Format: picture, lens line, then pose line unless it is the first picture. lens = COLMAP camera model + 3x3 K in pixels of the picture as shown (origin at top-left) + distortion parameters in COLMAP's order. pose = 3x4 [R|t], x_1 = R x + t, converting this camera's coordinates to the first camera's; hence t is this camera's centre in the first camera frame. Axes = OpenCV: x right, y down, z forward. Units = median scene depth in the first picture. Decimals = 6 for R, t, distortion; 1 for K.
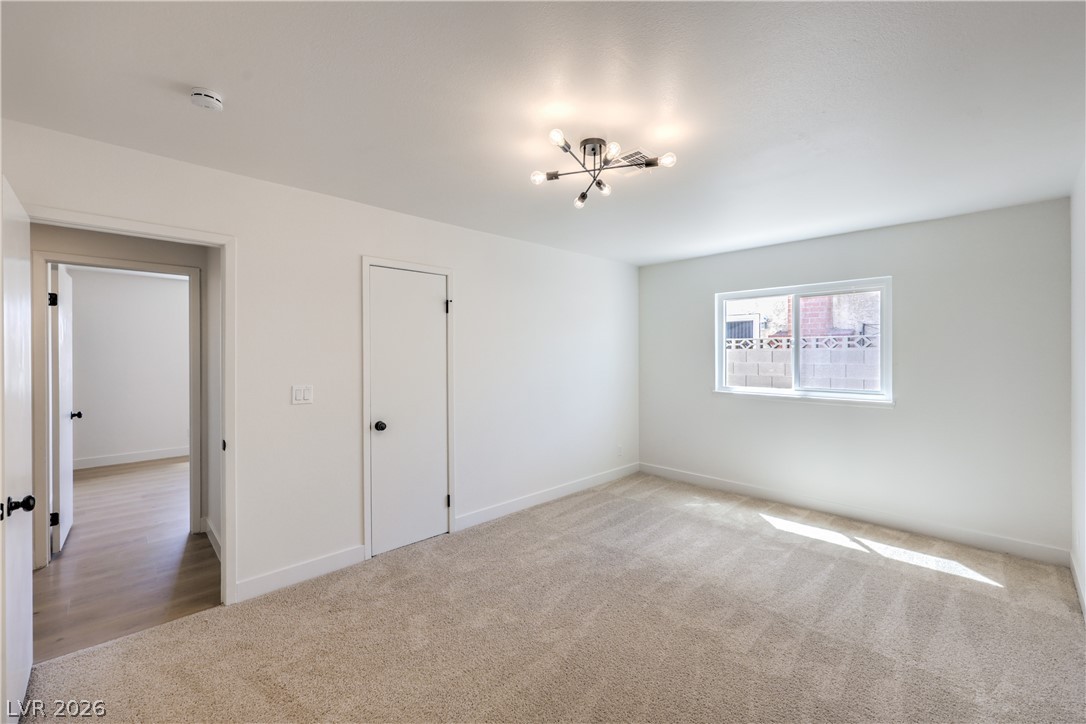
lens RADIAL K [[439.4, 0, 551.7], [0, 439.4, 362.3], [0, 0, 1]] dist [0.001010, 0.000381]
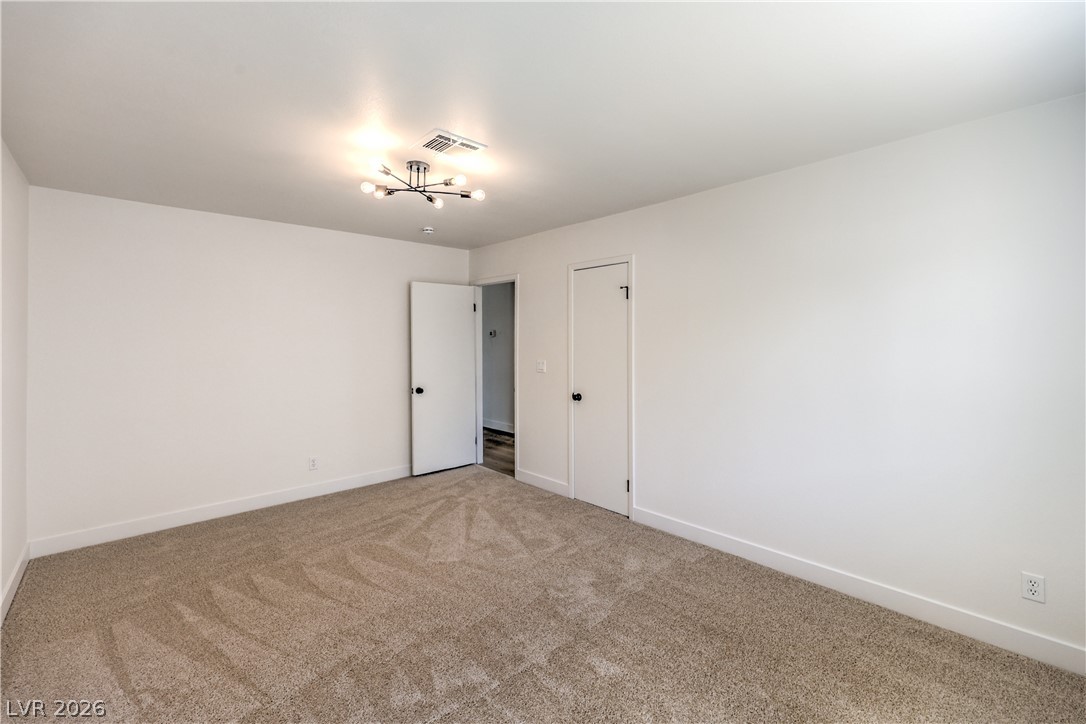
lens RADIAL K [[458.6, 0, 543.0], [0, 458.6, 362.0], [0, 0, 1]] dist [-0.001648, 0.000006]
pose [[-0.036957, 0.041923, -0.998437, 0.757643], [-0.021052, 0.998865, 0.042720, -0.007291], [0.999095, 0.022598, -0.036033, 0.787466]]
